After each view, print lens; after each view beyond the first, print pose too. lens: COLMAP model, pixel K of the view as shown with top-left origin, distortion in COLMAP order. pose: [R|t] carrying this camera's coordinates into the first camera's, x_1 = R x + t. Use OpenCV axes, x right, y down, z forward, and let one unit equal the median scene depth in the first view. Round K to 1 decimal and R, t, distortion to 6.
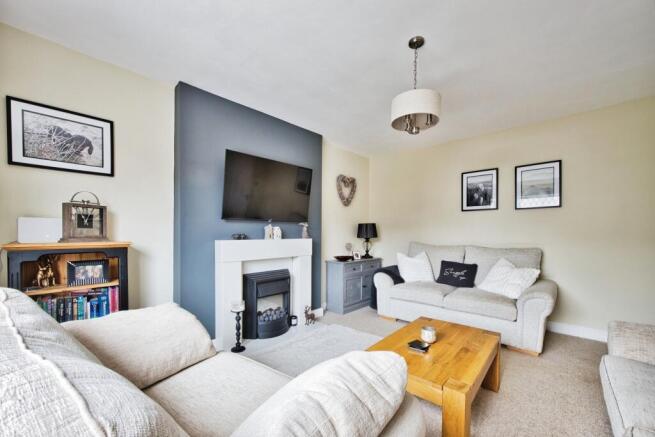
lens RADIAL K [[258.8, 0, 328.5], [0, 258.8, 224.8], [0, 0, 1]] dist [0.001664, 0.000270]
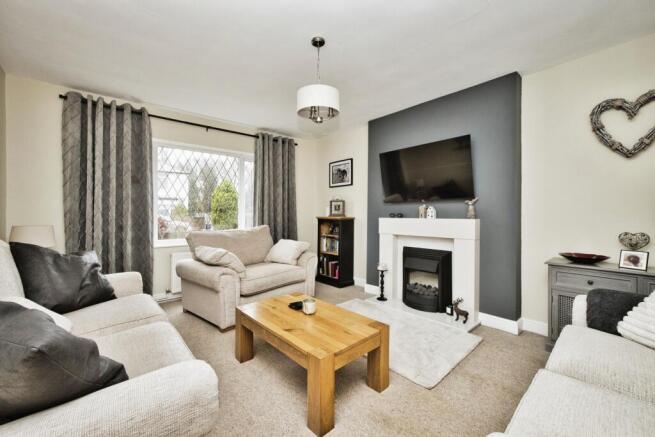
lens RADIAL K [[264.8, 0, 326.2], [0, 264.8, 213.2], [0, 0, 1]] dist [0.000371, 0.000175]
pose [[-0.105775, 0.010376, -0.994336, 1.021013], [0.041824, 0.999107, 0.005977, 0.011813], [0.993510, -0.040955, -0.106115, 0.809820]]
